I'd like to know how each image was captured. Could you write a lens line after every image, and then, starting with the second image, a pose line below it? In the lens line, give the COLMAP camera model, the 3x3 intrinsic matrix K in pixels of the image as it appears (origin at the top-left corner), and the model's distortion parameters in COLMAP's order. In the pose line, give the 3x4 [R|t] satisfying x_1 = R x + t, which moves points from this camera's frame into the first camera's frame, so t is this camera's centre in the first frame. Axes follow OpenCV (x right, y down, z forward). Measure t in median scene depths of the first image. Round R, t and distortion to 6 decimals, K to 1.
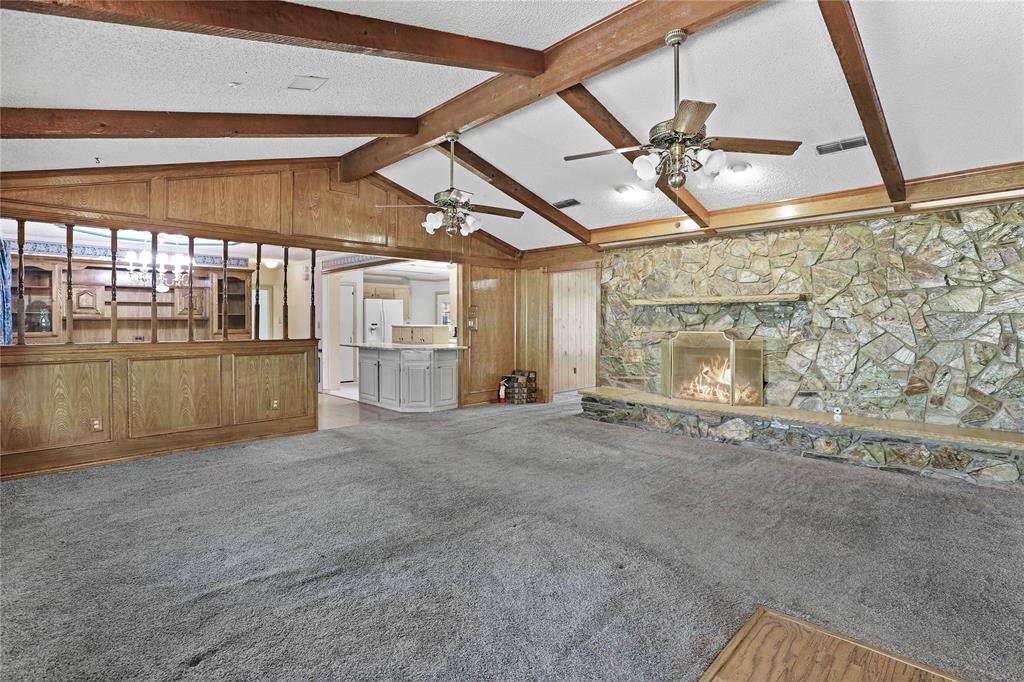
lens RADIAL K [[488.3, 0, 518.0], [0, 488.3, 321.7], [0, 0, 1]] dist [-0.001471, -0.000201]
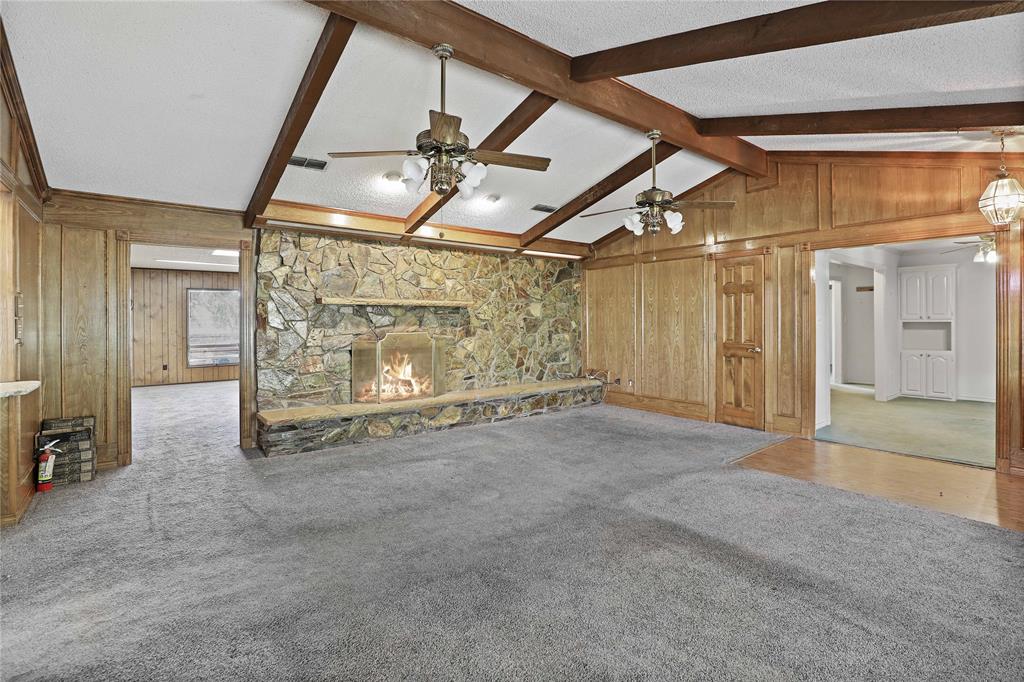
lens RADIAL K [[488.3, 0, 518.0], [0, 488.3, 321.7], [0, 0, 1]] dist [-0.001471, -0.000201]
pose [[0.130513, -0.003513, 0.991440, -0.570545], [0.003450, 0.999989, 0.003089, -0.004870], [-0.991441, 0.003017, 0.130524, 0.573940]]
